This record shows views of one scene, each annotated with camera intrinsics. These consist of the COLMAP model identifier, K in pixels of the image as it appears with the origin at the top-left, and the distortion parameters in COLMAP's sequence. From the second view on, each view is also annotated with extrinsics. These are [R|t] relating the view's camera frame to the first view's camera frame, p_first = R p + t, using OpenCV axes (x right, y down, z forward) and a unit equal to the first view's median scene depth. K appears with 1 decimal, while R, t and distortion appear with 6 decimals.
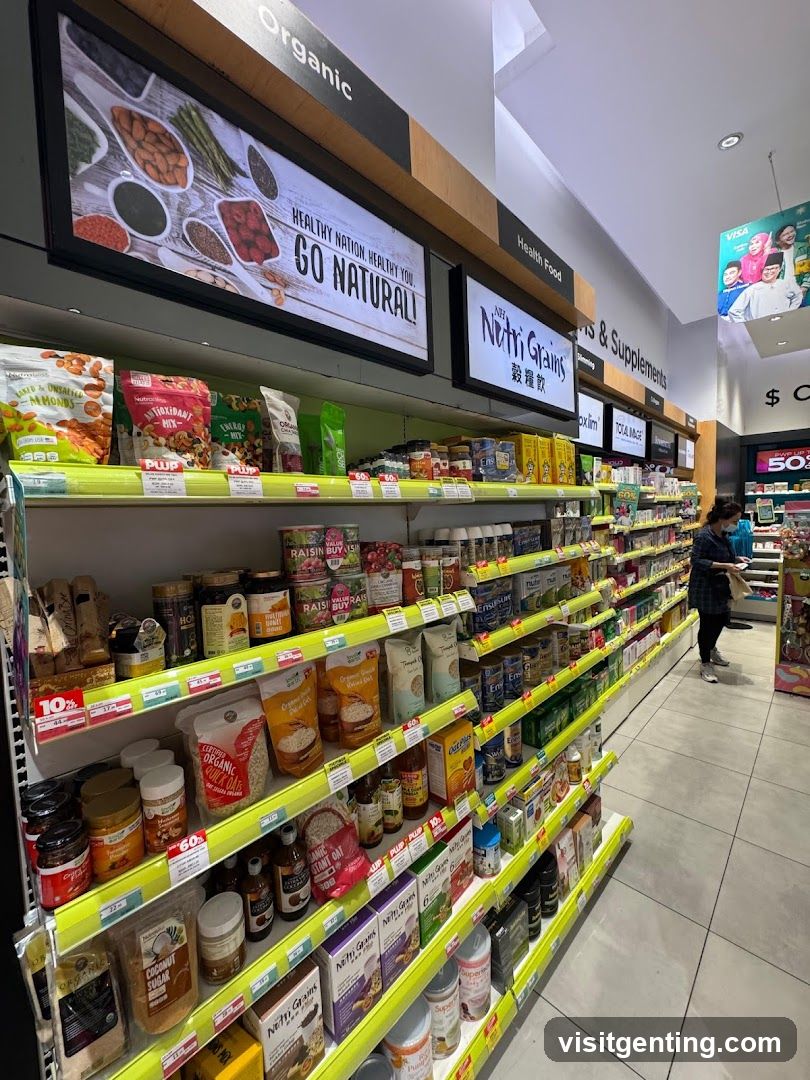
lens RADIAL K [[430.9, 0, 405.0], [0, 430.9, 540.0], [0, 0, 1]] dist [-0.001713, -0.000281]
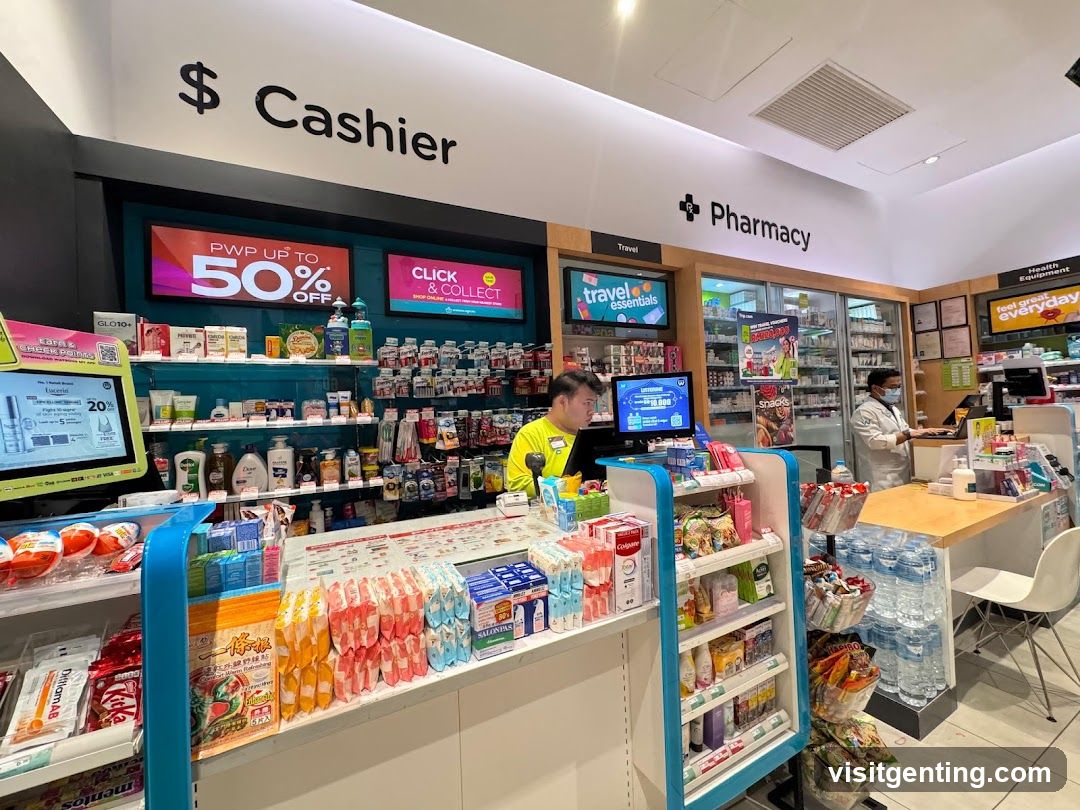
lens RADIAL K [[430.9, 0, 540.0], [0, 430.9, 405.0], [0, 0, 1]] dist [-0.001713, -0.000281]
pose [[0.303592, 0.042526, 0.951853, 0.637147], [0.097720, 0.992346, -0.075503, -0.035299], [-0.947778, 0.115937, 0.297112, 0.689546]]
